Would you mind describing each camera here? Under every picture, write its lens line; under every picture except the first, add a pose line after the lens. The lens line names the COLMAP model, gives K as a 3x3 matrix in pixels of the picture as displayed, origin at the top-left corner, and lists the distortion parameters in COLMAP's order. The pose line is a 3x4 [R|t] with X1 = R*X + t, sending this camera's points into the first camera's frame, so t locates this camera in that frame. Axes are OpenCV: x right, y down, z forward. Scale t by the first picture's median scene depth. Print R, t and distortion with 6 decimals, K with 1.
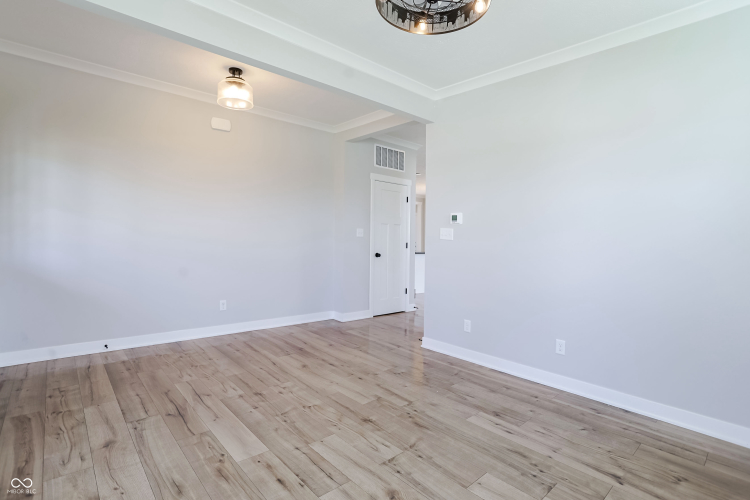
lens RADIAL K [[369.7, 0, 374.4], [0, 369.7, 242.4], [0, 0, 1]] dist [-0.057782, 0.021981]
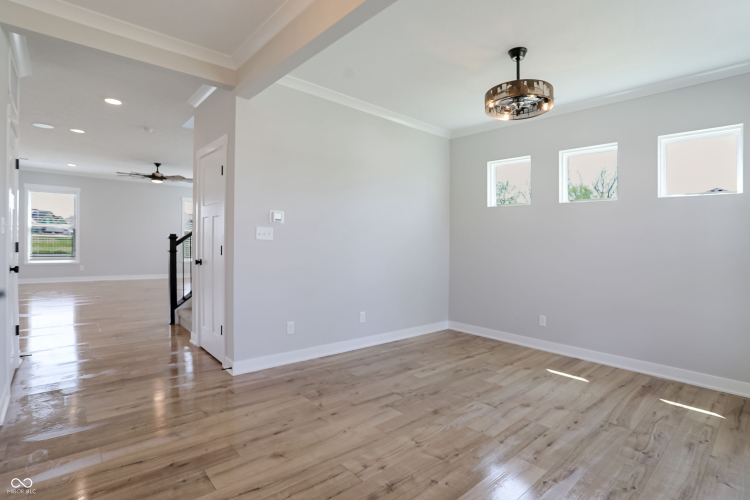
lens RADIAL K [[369.7, 0, 376.7], [0, 369.7, 247.7], [0, 0, 1]] dist [-0.057782, 0.021981]
pose [[0.007137, -0.047778, 0.998832, -0.927040], [-0.011086, 0.998793, 0.047856, -0.045657], [-0.999913, -0.011415, 0.006599, 1.000275]]
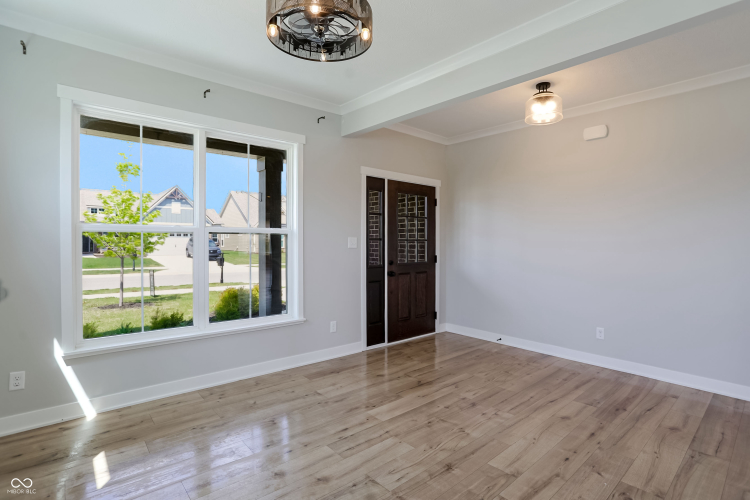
lens RADIAL K [[369.7, 0, 375.0], [0, 369.7, 252.1], [0, 0, 1]] dist [-0.057782, 0.021981]
pose [[-0.014747, 0.000301, -0.999891, 0.726864], [-0.021521, 0.999768, 0.000618, -0.020889], [0.999660, 0.021527, -0.014737, 0.702329]]
